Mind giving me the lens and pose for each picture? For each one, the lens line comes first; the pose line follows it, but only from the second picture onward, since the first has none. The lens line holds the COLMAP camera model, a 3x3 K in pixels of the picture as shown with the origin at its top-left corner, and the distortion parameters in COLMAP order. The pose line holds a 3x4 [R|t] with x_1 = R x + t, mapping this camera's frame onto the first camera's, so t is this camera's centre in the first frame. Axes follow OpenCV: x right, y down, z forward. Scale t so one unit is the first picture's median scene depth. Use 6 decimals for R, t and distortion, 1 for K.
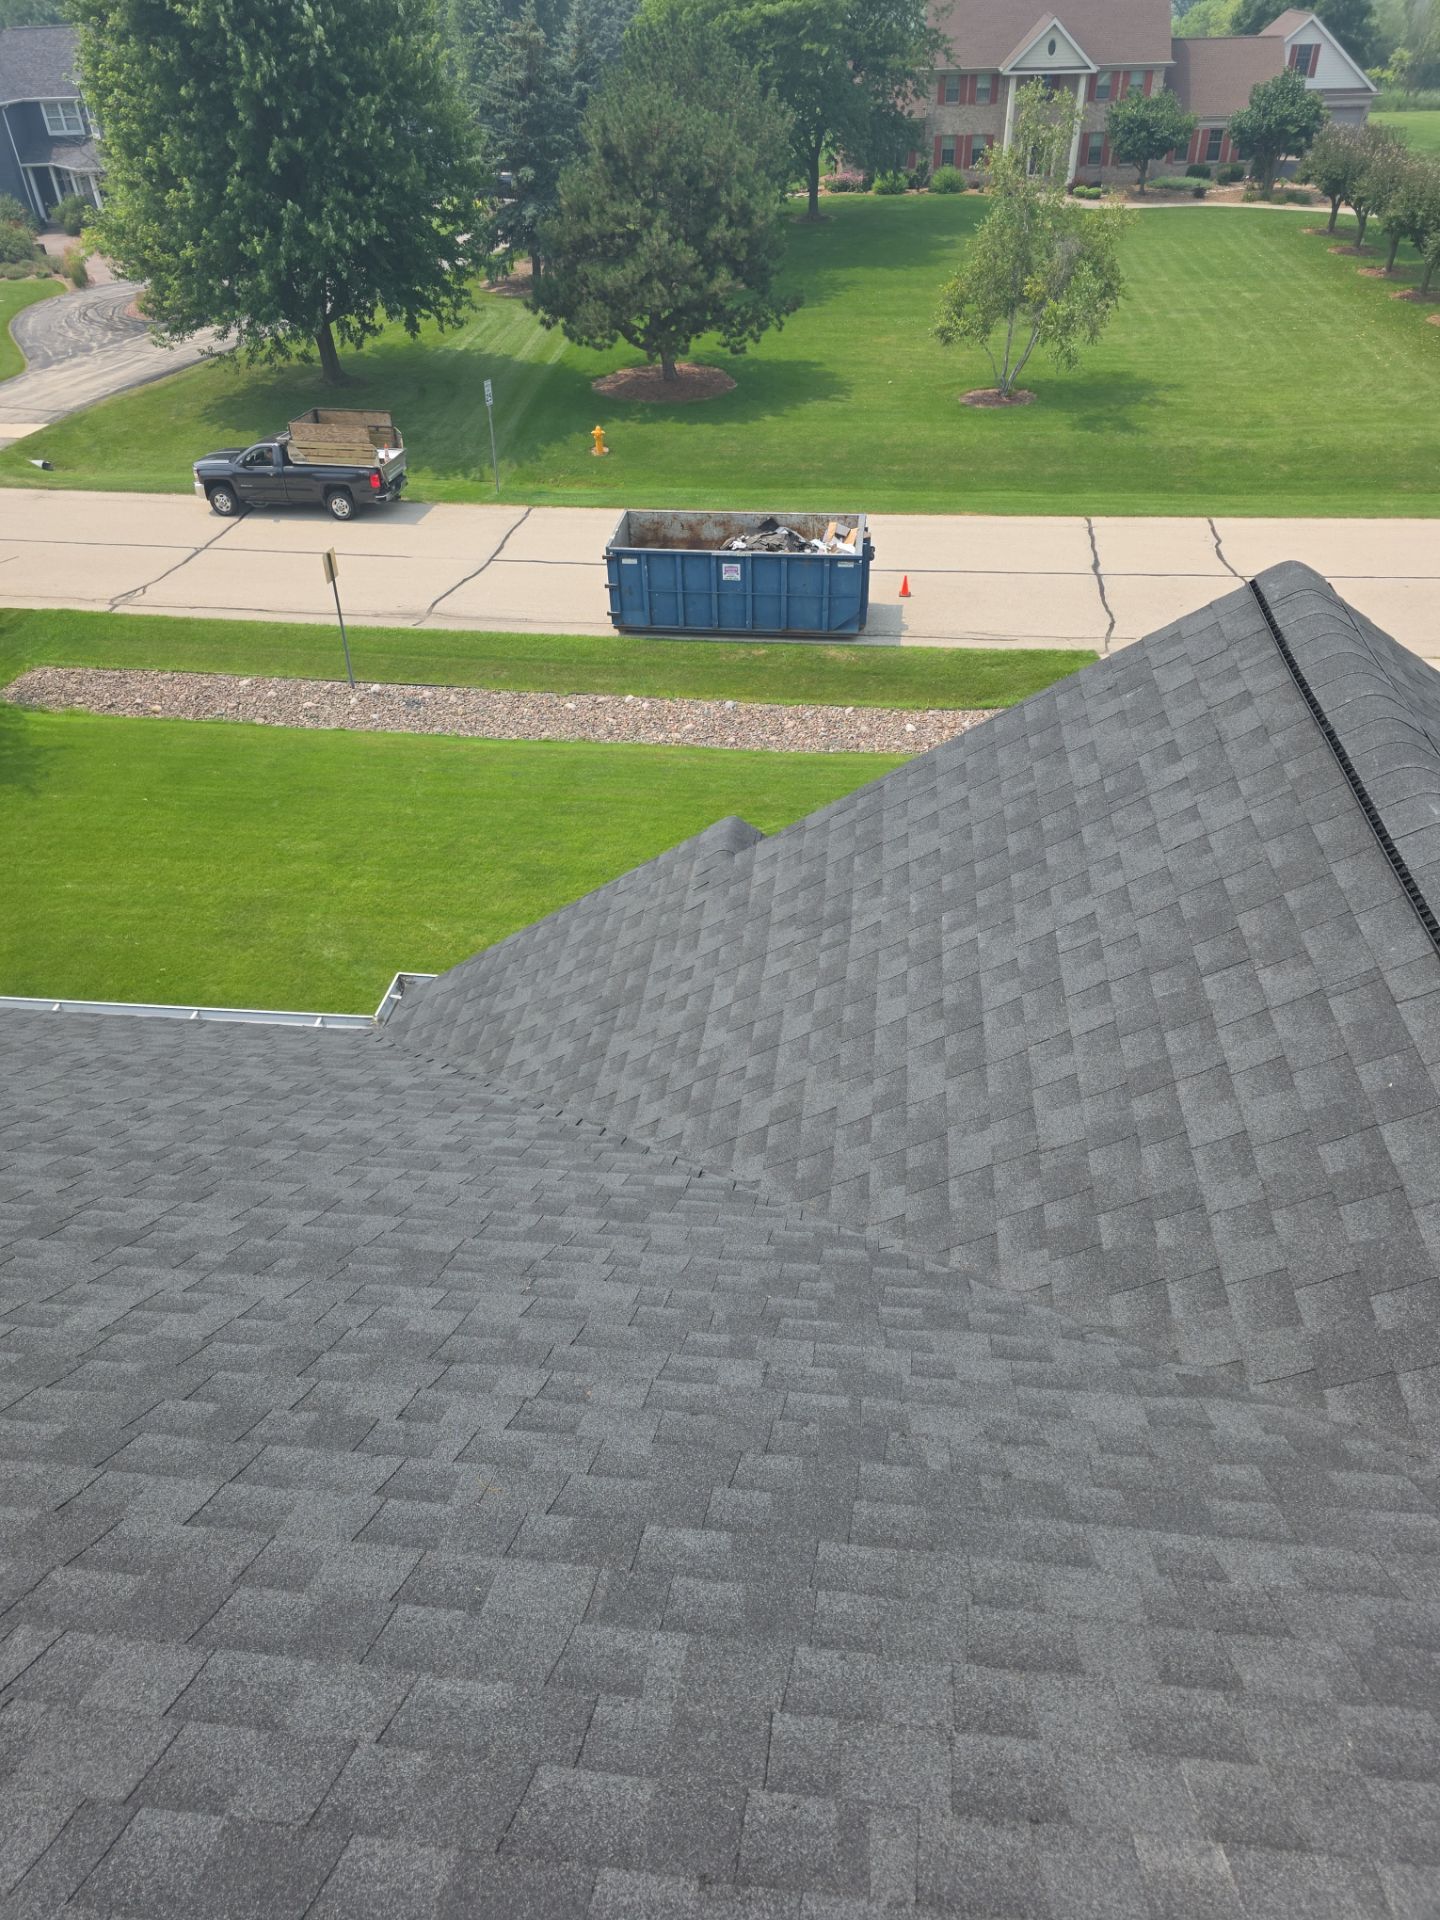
lens RADIAL K [[1305.4, 0, 720.0], [0, 1305.4, 960.0], [0, 0, 1]] dist [0.060046, -0.039718]
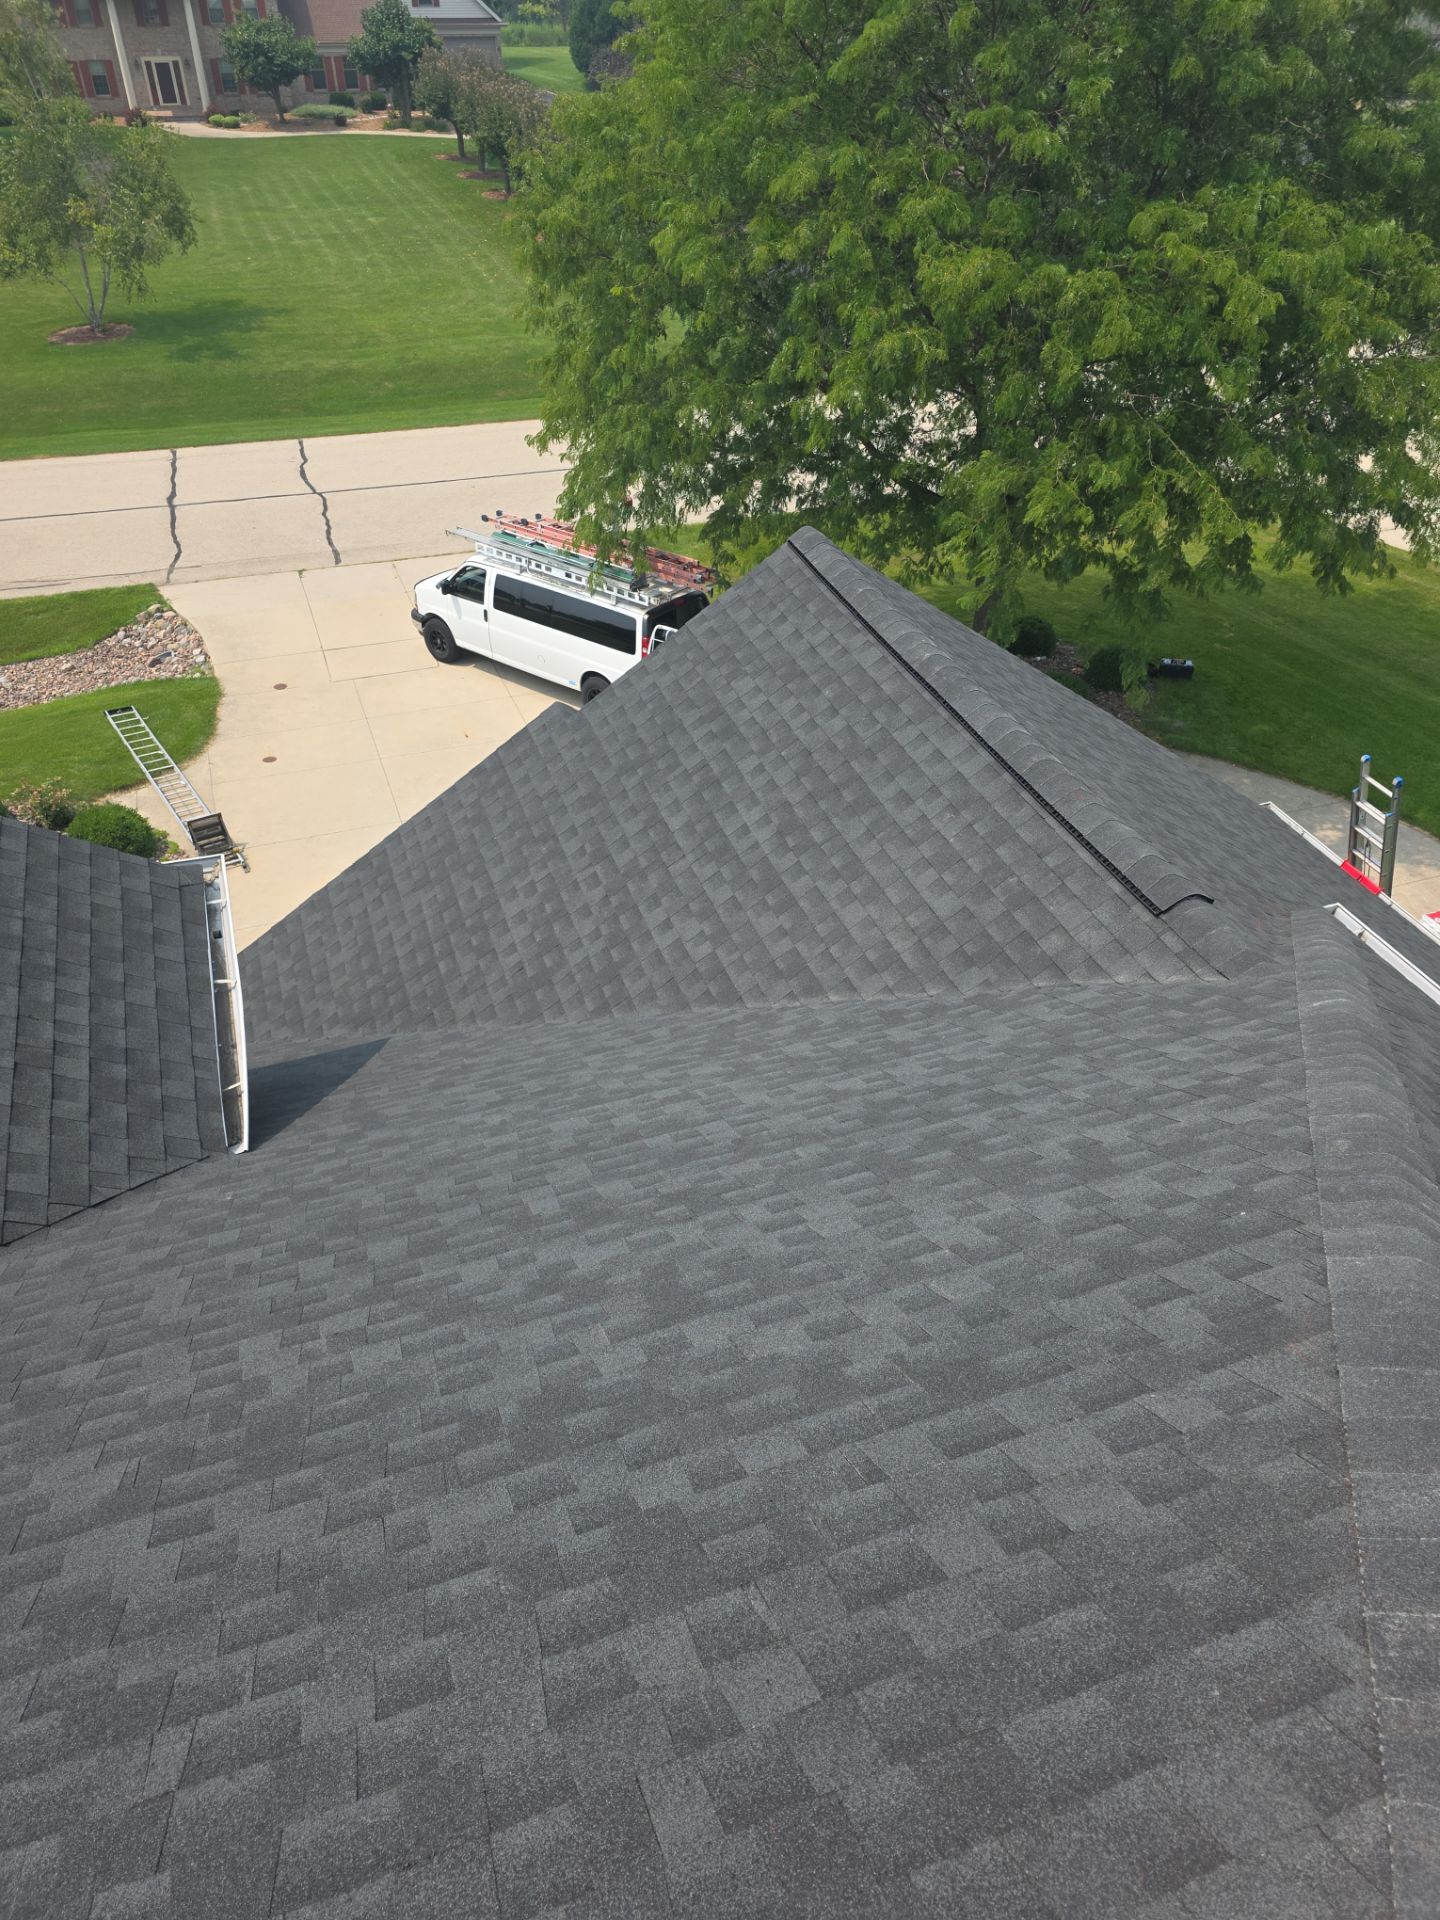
lens RADIAL K [[1294.8, 0, 720.0], [0, 1294.8, 960.0], [0, 0, 1]] dist [0.106626, -0.083425]
pose [[0.891542, -0.256464, 0.373335, 0.140571], [0.245453, 0.966294, 0.077647, 0.035183], [-0.380665, 0.022411, 0.924442, -0.025451]]
